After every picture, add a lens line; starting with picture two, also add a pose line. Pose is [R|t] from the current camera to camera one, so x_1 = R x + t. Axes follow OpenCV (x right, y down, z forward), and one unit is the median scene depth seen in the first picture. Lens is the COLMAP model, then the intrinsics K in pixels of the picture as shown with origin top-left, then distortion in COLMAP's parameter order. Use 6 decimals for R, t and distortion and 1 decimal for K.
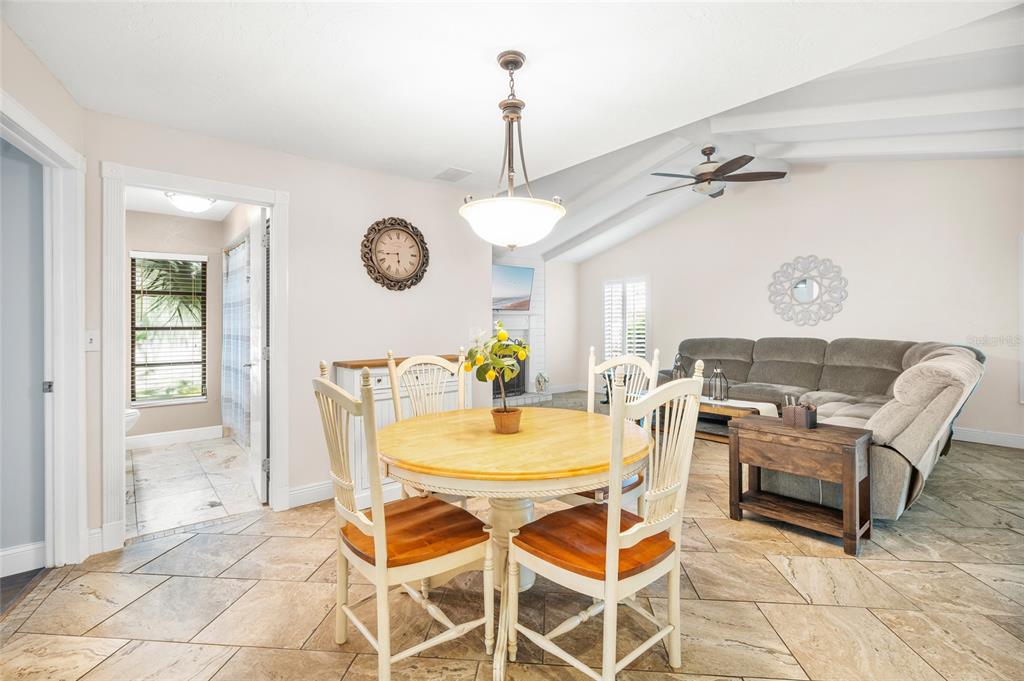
lens RADIAL K [[471.2, 0, 515.9], [0, 471.2, 322.6], [0, 0, 1]] dist [-0.007514, 0.001544]
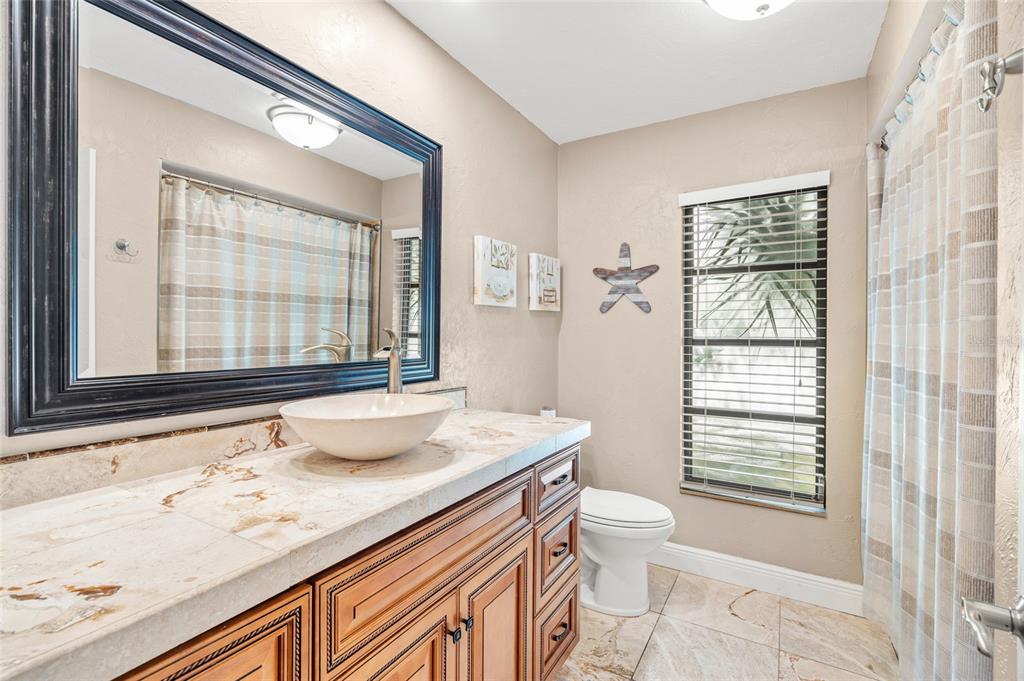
lens RADIAL K [[471.2, 0, 520.1], [0, 471.2, 334.7], [0, 0, 1]] dist [-0.007514, 0.001544]
pose [[0.352801, 0.010806, -0.935636, -0.373063], [0.005477, 0.999892, 0.013613, -0.003362], [0.935682, -0.009927, 0.352704, 0.612722]]
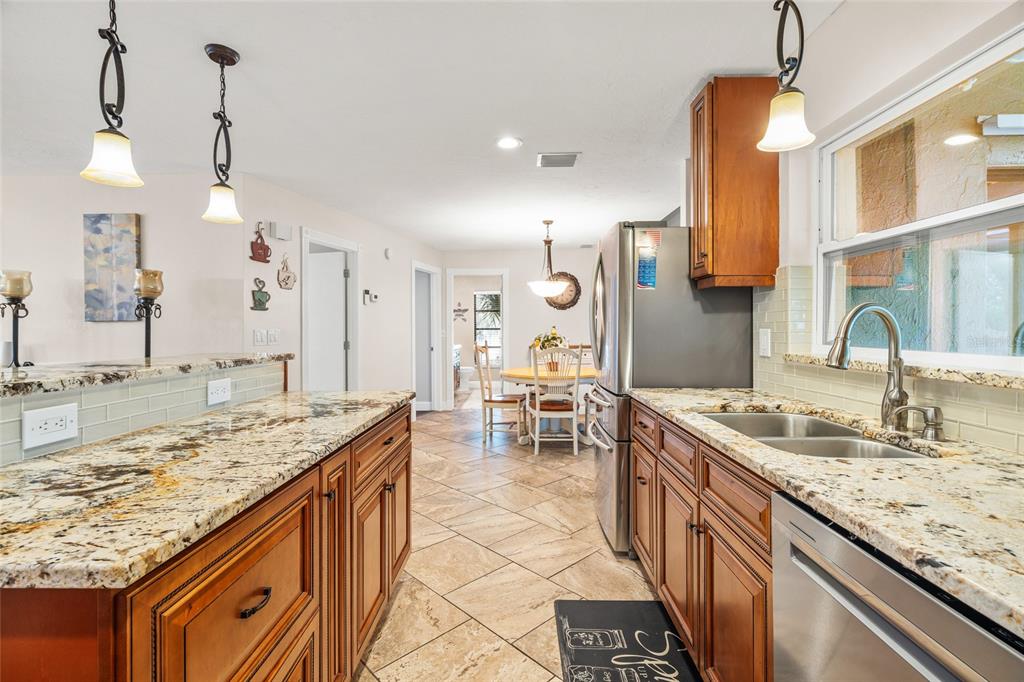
lens RADIAL K [[471.2, 0, 514.1], [0, 471.2, 341.8], [0, 0, 1]] dist [-0.007514, 0.001544]
pose [[0.764140, 0.022465, -0.644659, 0.586366], [0.002154, 0.999299, 0.037376, -0.007436], [0.645046, -0.029949, 0.763556, -0.414701]]
